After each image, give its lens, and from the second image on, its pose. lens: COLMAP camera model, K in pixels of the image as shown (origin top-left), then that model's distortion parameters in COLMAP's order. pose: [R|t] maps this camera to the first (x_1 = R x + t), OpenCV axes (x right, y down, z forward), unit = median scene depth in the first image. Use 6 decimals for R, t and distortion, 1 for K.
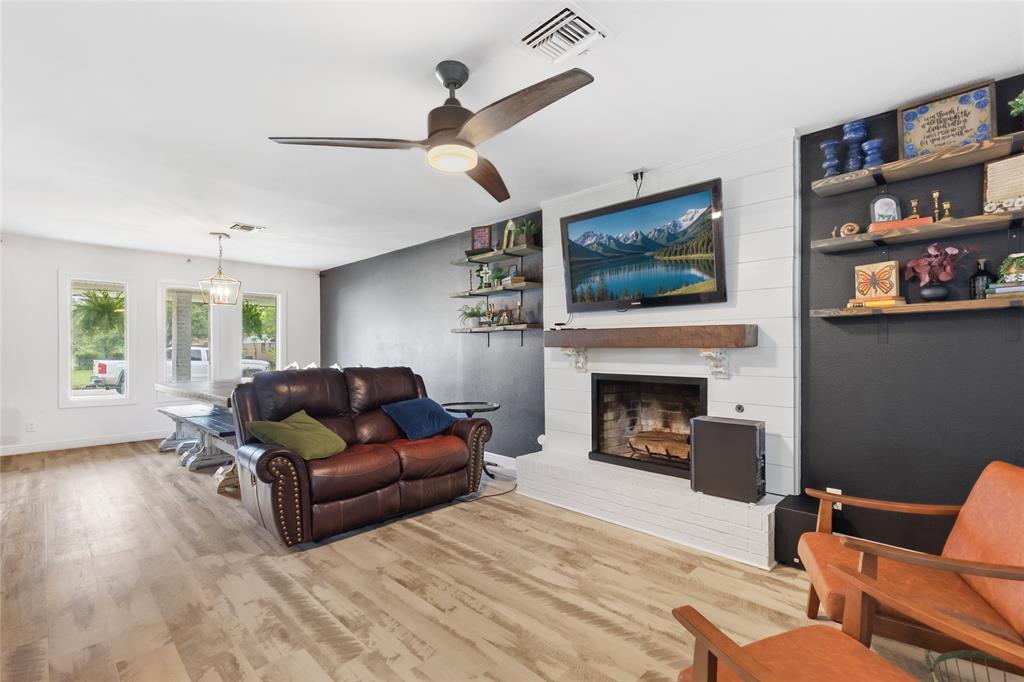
lens RADIAL K [[467.8, 0, 504.9], [0, 467.8, 345.8], [0, 0, 1]] dist [0.009175, 0.000392]
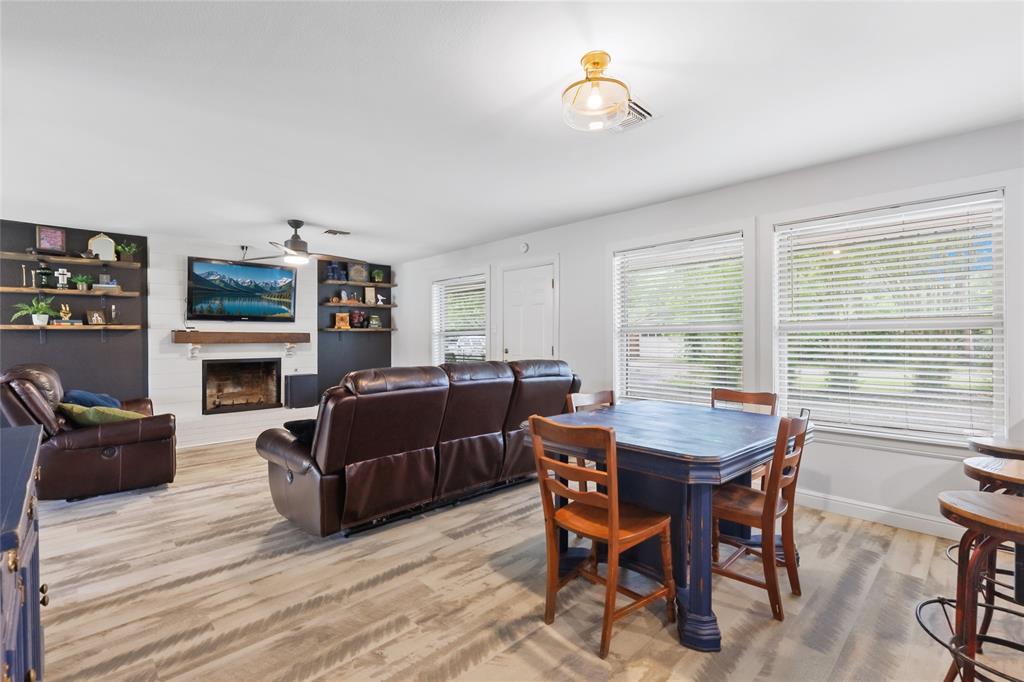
lens RADIAL K [[457.1, 0, 512.0], [0, 457.1, 341.0], [0, 0, 1]] dist [0.002850, 0.000521]
pose [[0.006027, 0.002895, 0.999978, -1.670210], [0.002792, 0.999992, -0.002912, 0.004249], [-0.999978, 0.002810, 0.006019, -0.040934]]
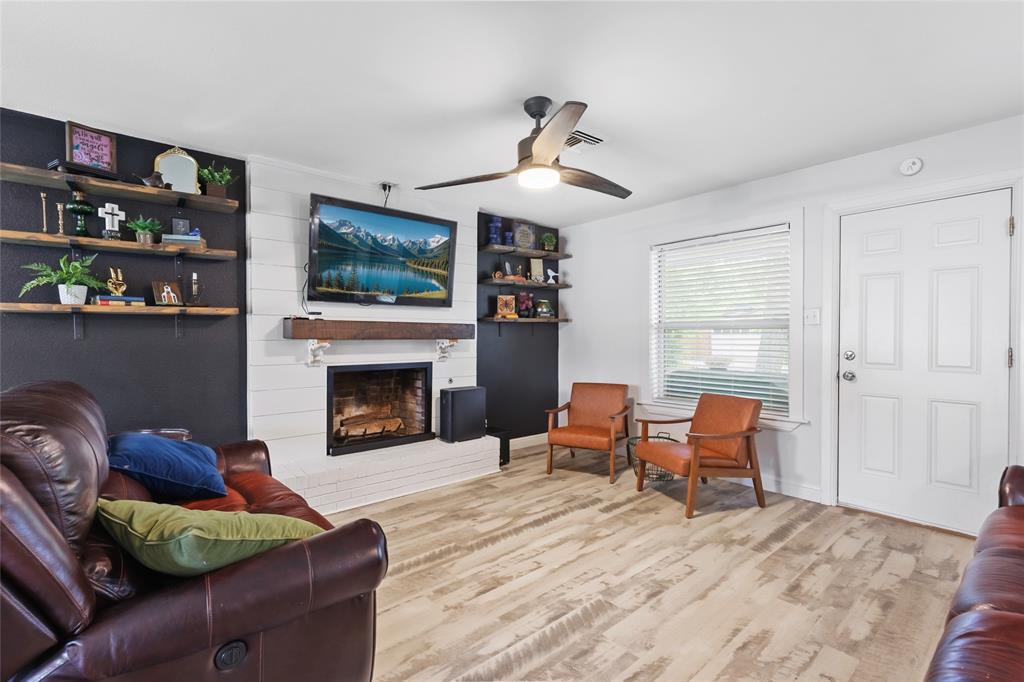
lens RADIAL K [[457.1, 0, 512.0], [0, 457.1, 341.0], [0, 0, 1]] dist [0.002850, 0.000521]
pose [[0.068736, -0.004308, 0.997626, -0.901527], [-0.002397, 0.999987, 0.004483, 0.002810], [-0.997632, -0.002700, 0.068725, 0.712532]]
